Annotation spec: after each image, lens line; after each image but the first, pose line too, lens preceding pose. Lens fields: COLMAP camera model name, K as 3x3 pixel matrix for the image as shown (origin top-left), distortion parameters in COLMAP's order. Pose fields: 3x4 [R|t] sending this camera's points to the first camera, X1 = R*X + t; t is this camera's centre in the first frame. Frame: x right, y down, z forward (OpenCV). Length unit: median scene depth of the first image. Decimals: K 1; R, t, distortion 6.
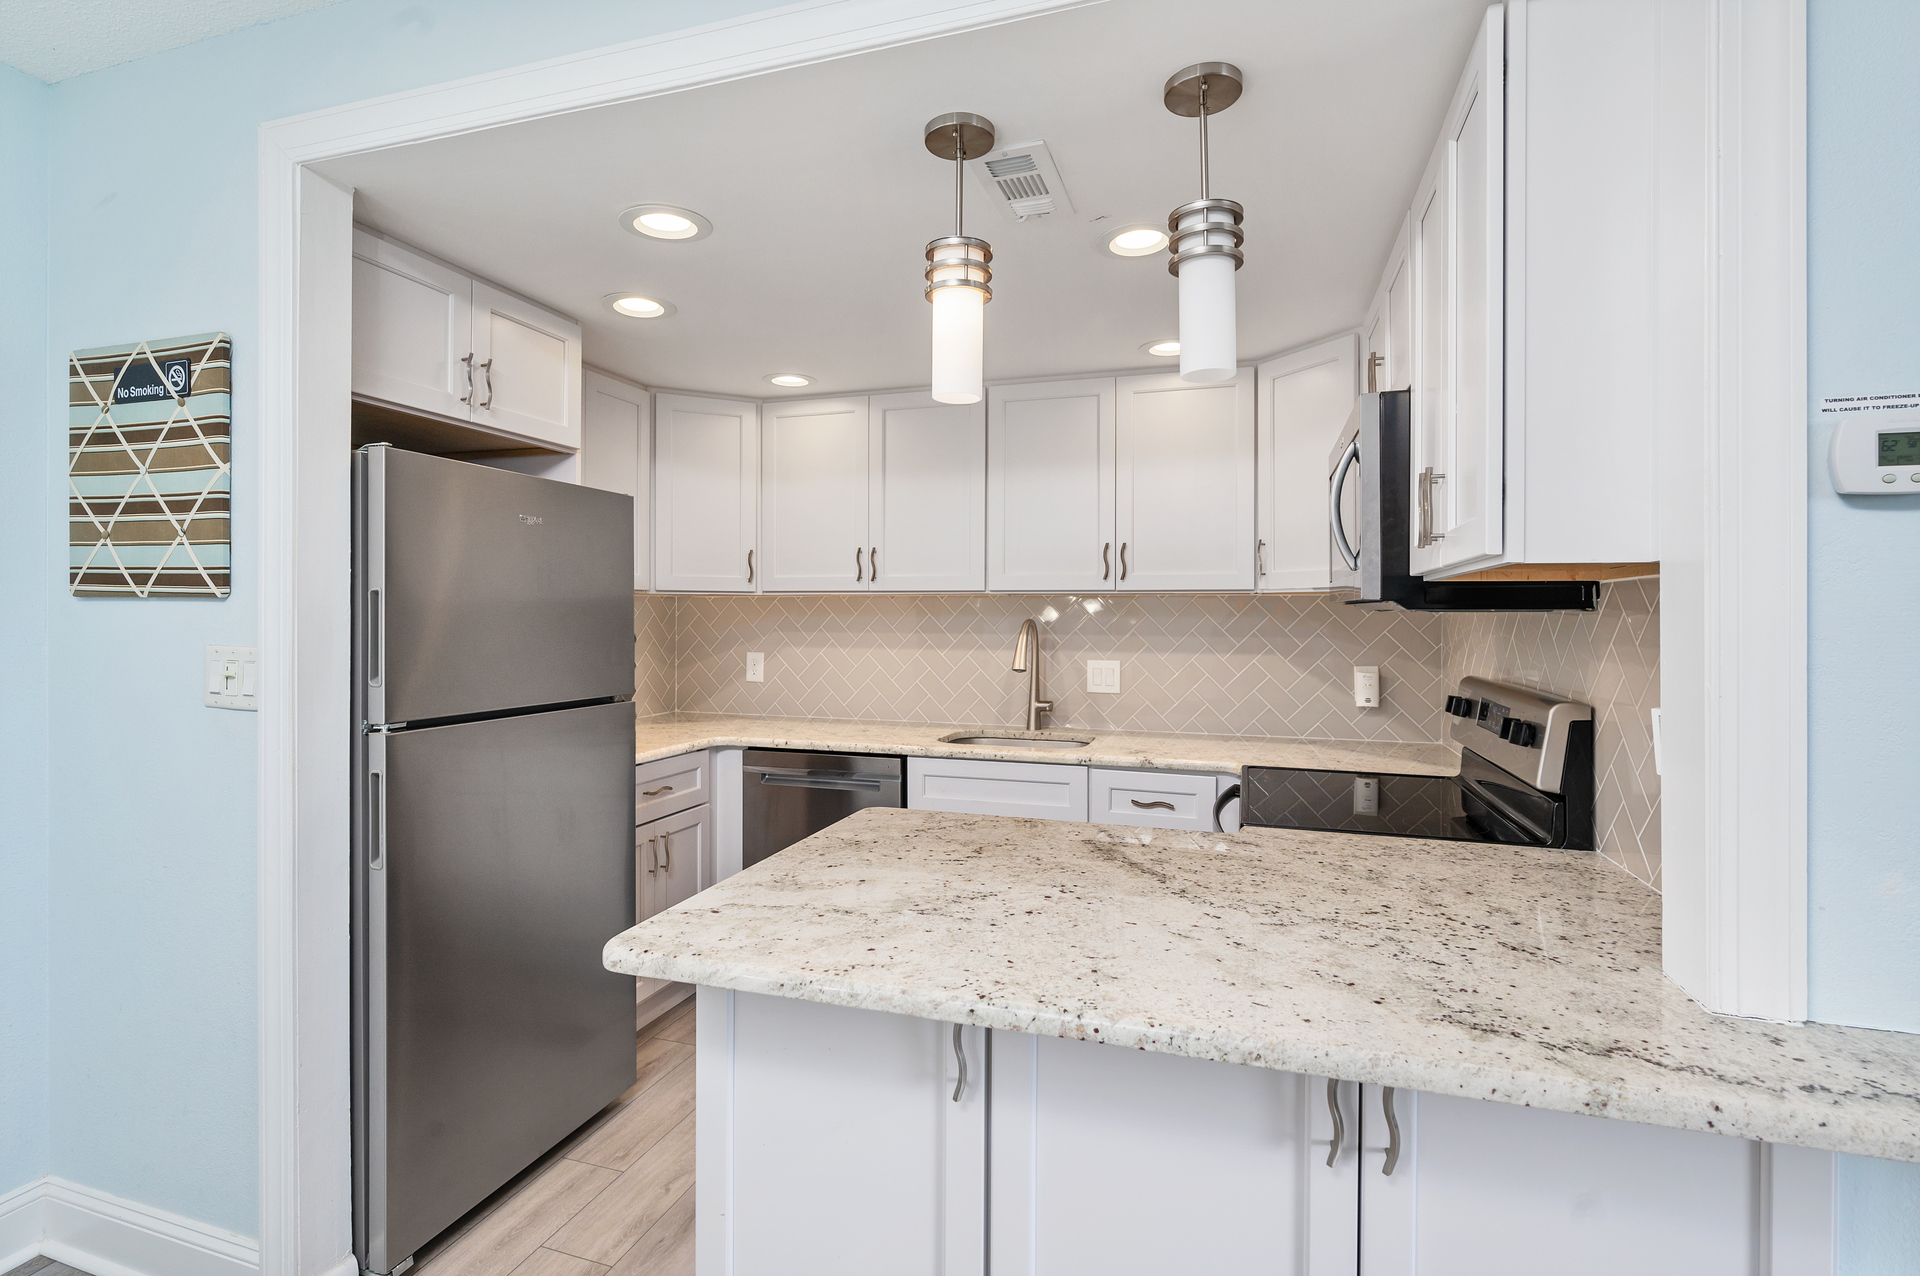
lens RADIAL K [[879.9, 0, 960.6], [0, 879.9, 613.1], [0, 0, 1]] dist [-0.002298, 0.000103]
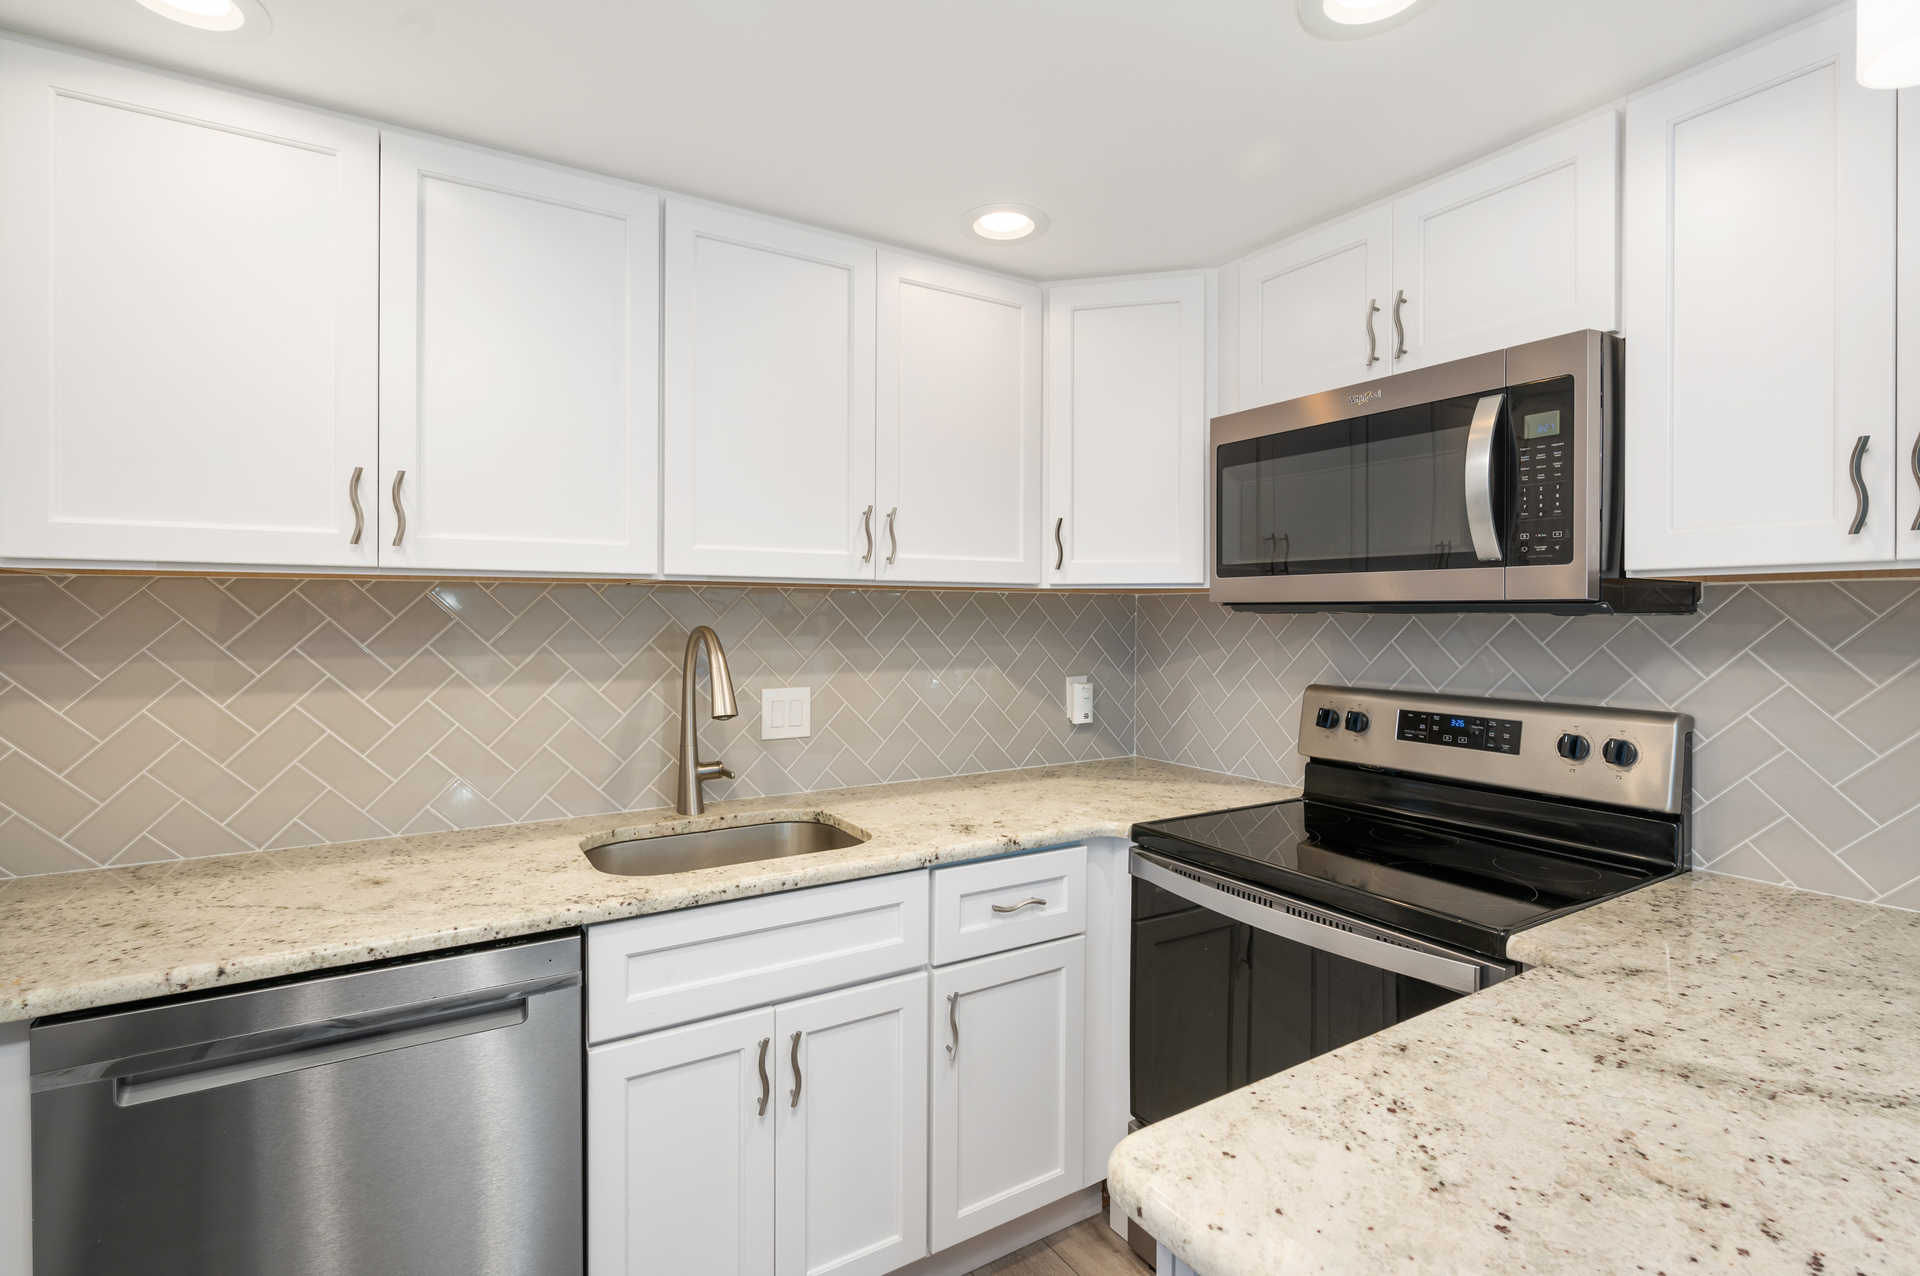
lens RADIAL K [[879.9, 0, 960.6], [0, 879.9, 613.1], [0, 0, 1]] dist [-0.002298, 0.000103]
pose [[0.645923, 0.000406, 0.763403, -0.275641], [-0.001985, 0.999997, 0.001148, -0.003053], [-0.763400, -0.002257, 0.645922, 0.527165]]
